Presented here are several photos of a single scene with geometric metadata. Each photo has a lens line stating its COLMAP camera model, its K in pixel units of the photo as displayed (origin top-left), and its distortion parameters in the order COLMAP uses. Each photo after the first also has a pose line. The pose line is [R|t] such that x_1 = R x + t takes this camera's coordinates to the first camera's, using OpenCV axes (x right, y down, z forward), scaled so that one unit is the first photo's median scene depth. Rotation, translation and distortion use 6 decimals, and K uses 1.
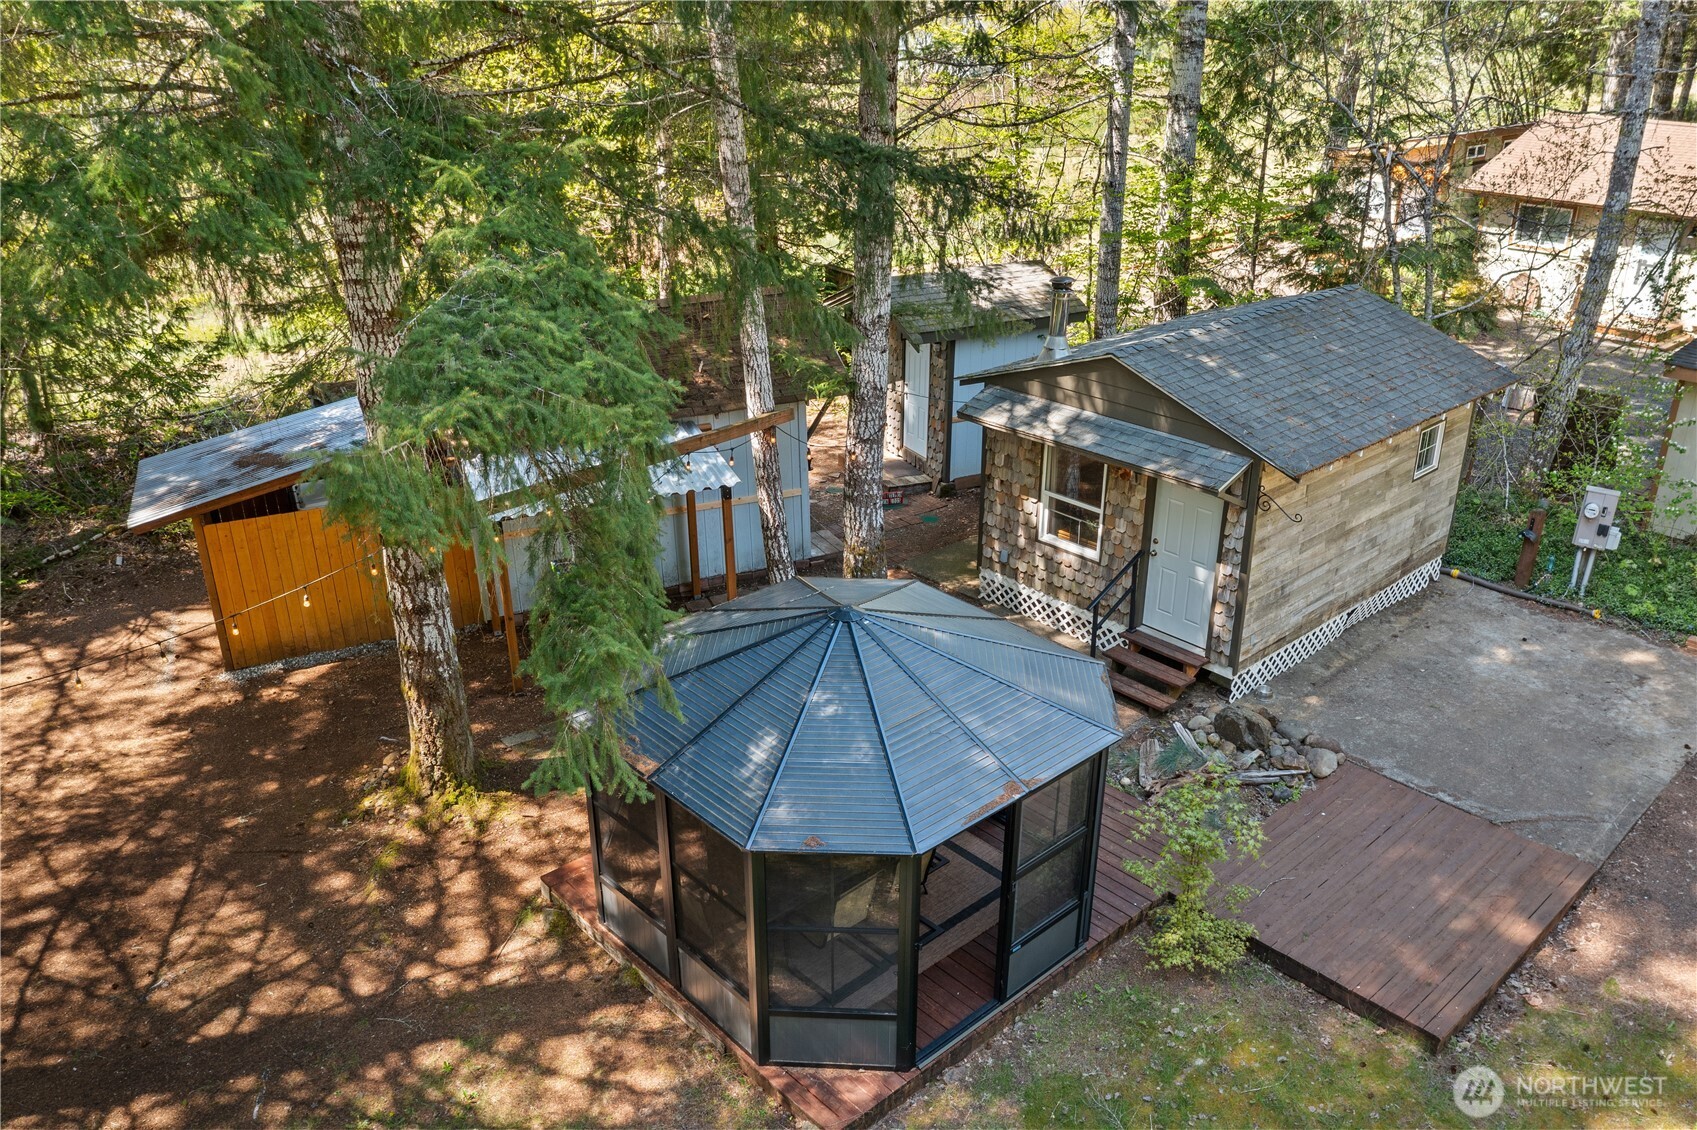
lens RADIAL K [[1358.6, 0, 848.5], [0, 1358.6, 565.0], [0, 0, 1]] dist [-0.016946, -0.004308]
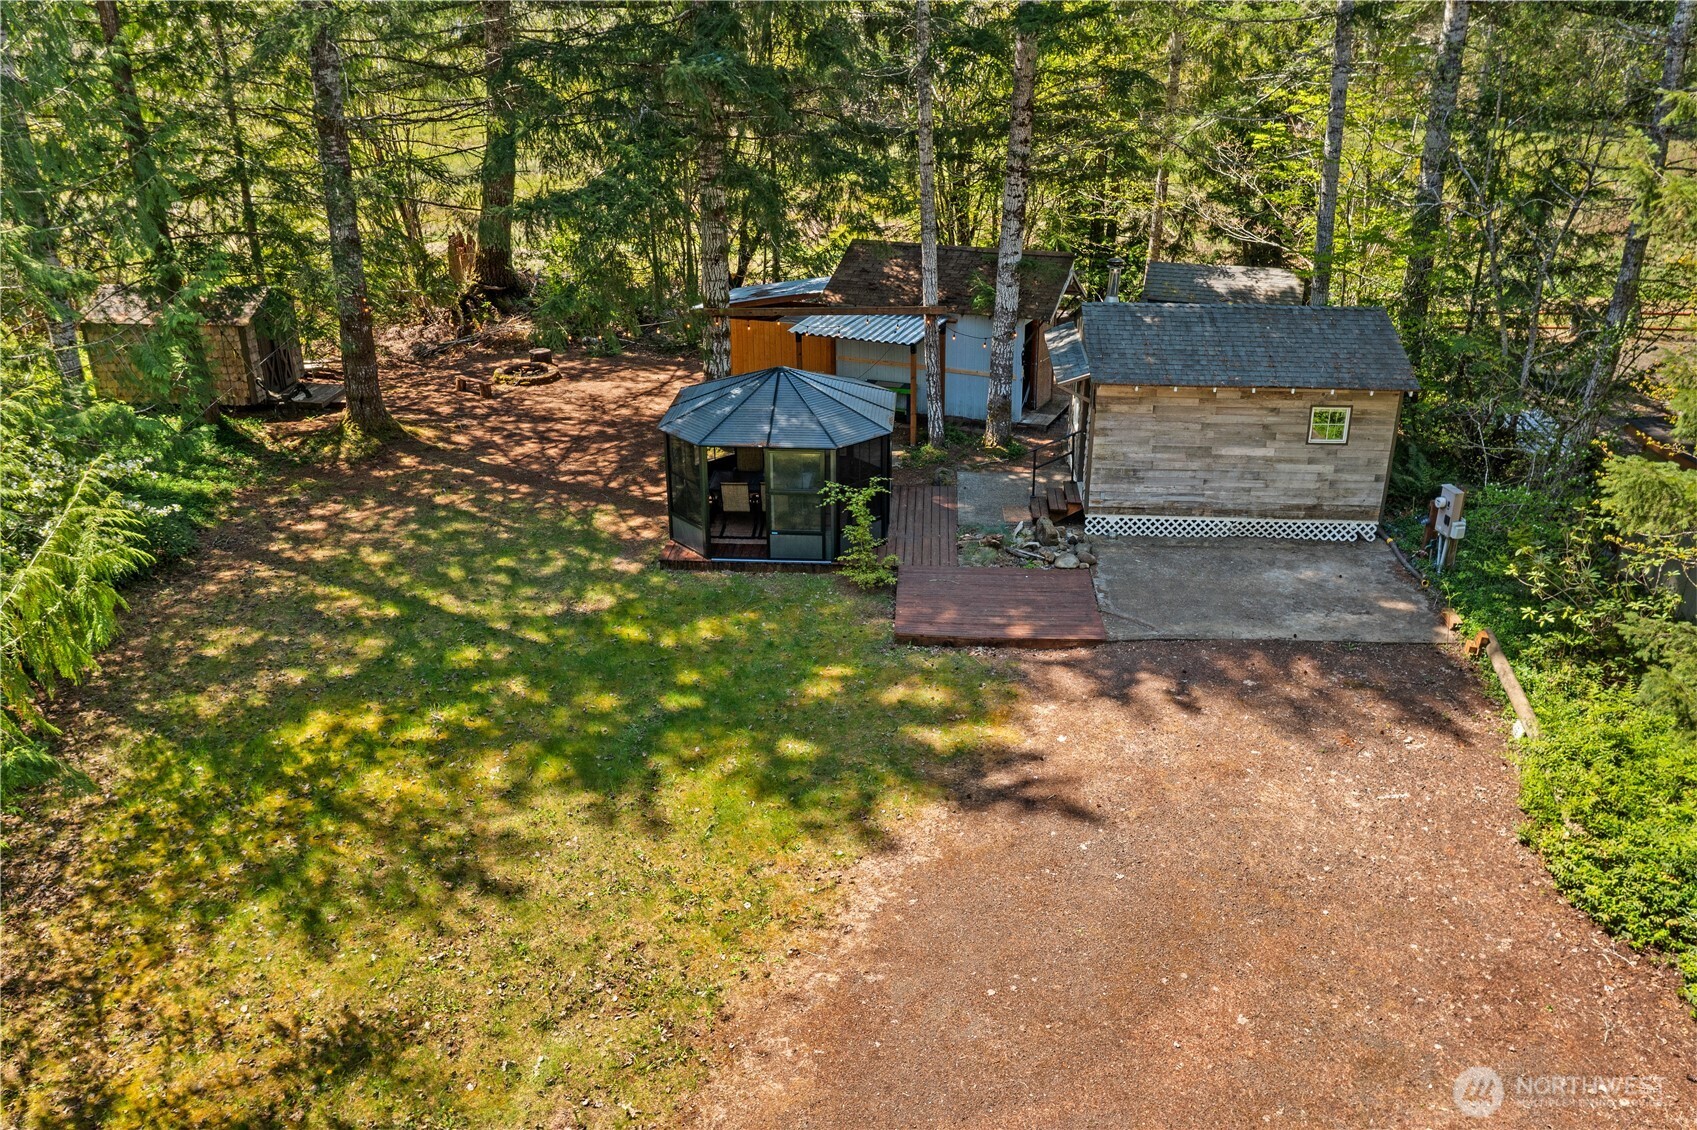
lens RADIAL K [[1358.6, 0, 848.5], [0, 1358.6, 565.0], [0, 0, 1]] dist [-0.016946, -0.004308]
pose [[0.688600, 0.289705, -0.664756, 1.509883], [-0.294625, 0.949425, 0.108573, 0.063140], [0.662590, 0.121091, 0.739129, -0.457702]]
